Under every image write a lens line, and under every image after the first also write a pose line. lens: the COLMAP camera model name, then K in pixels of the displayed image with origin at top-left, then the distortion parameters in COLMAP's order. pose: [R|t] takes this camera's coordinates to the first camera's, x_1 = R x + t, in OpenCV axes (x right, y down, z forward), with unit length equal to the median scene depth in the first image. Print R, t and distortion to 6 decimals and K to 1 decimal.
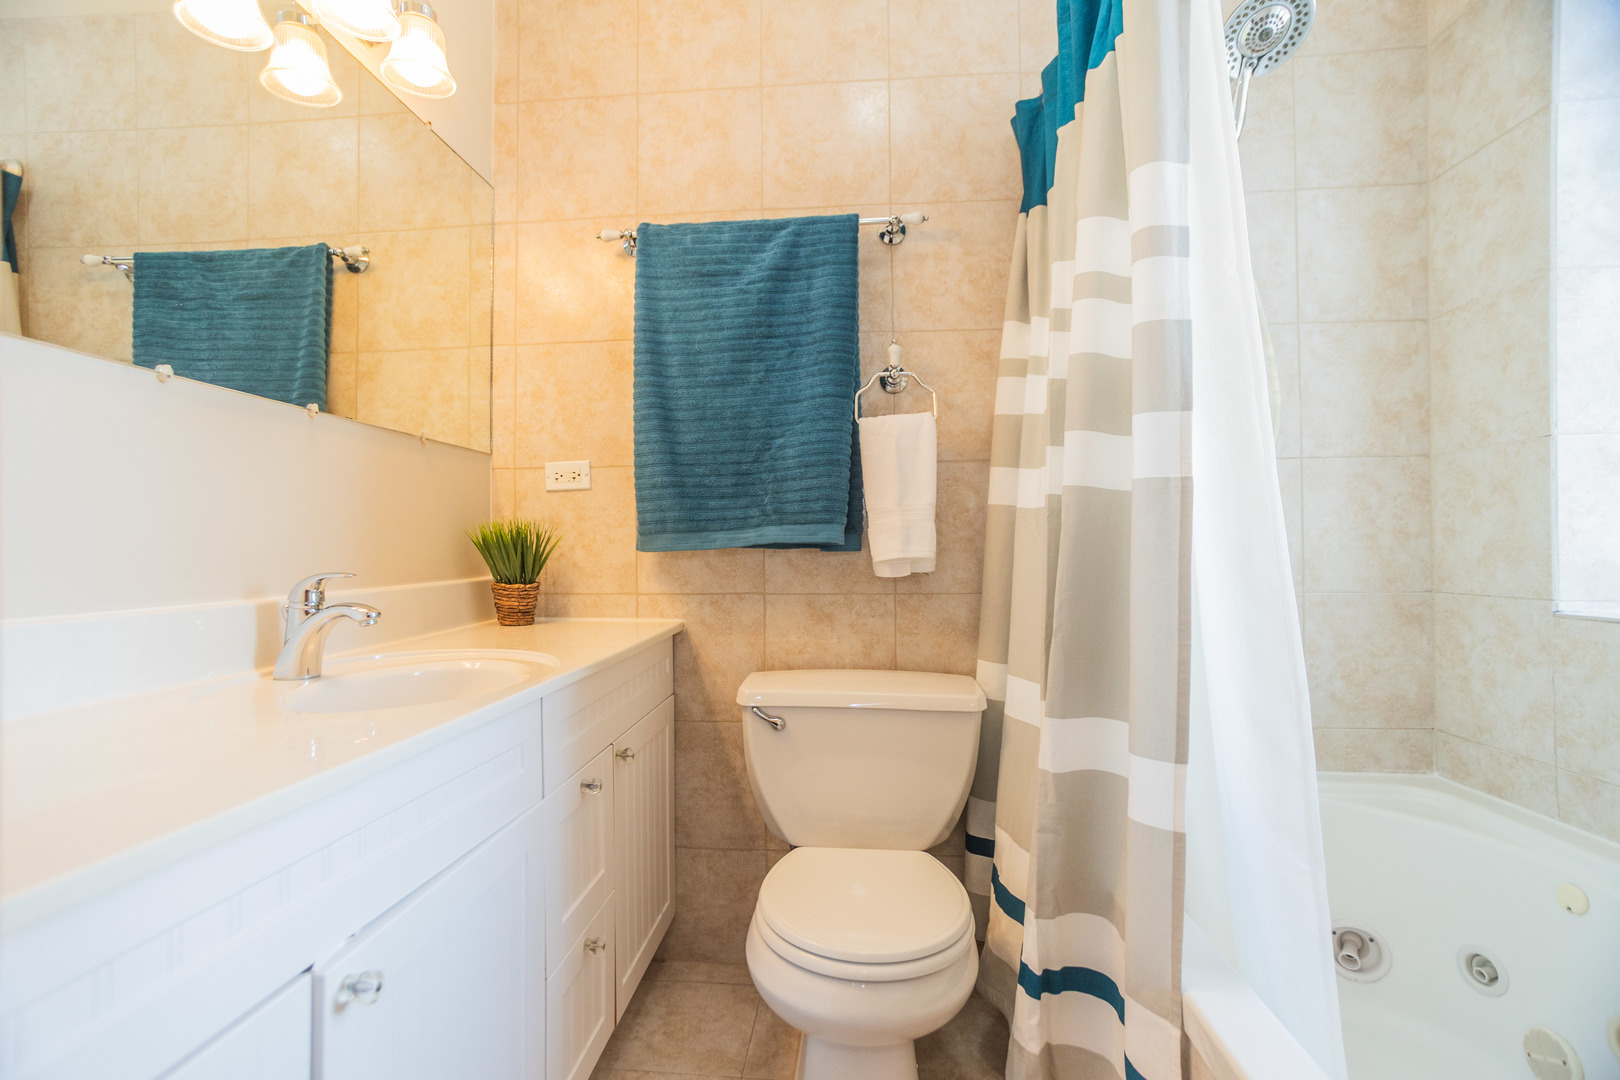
lens RADIAL K [[791.4, 0, 793.1], [0, 791.4, 550.8], [0, 0, 1]] dist [-0.072720, 0.052727]
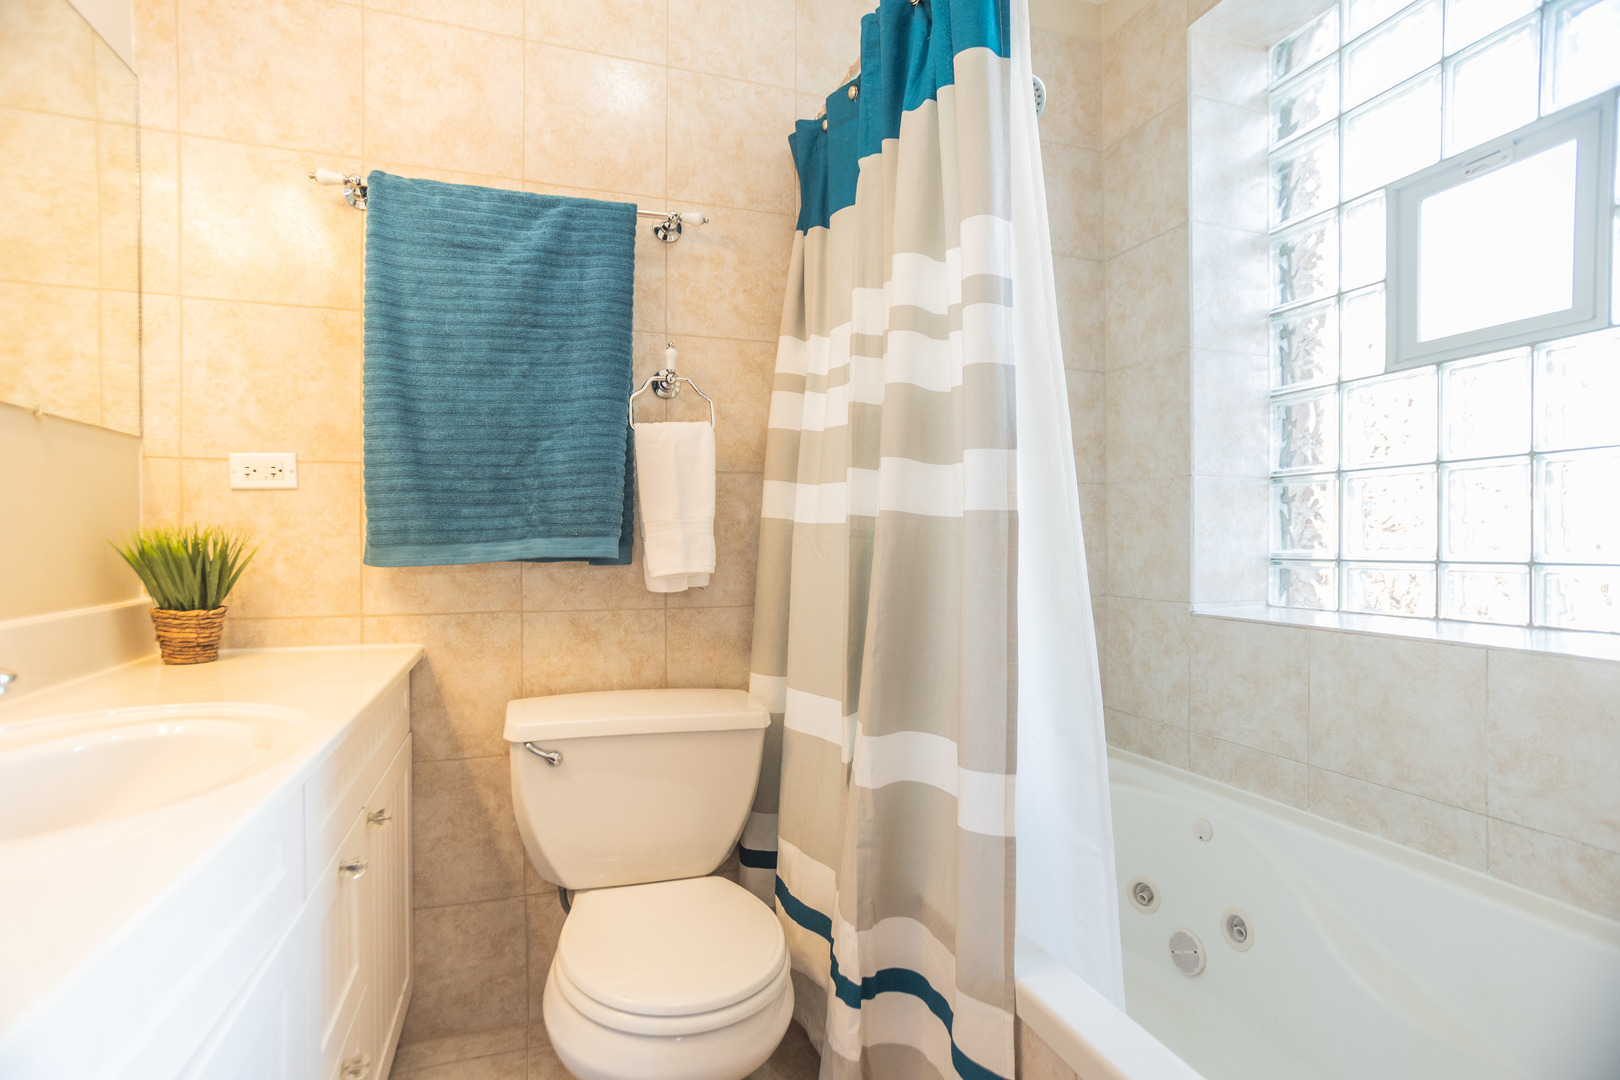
lens RADIAL K [[791.4, 0, 793.1], [0, 791.4, 550.8], [0, 0, 1]] dist [-0.072720, 0.052727]
pose [[0.913327, 0.000216, 0.407227, -0.123191], [-0.004923, 0.999933, 0.010512, -0.026920], [-0.407198, -0.011605, 0.913266, 0.066137]]
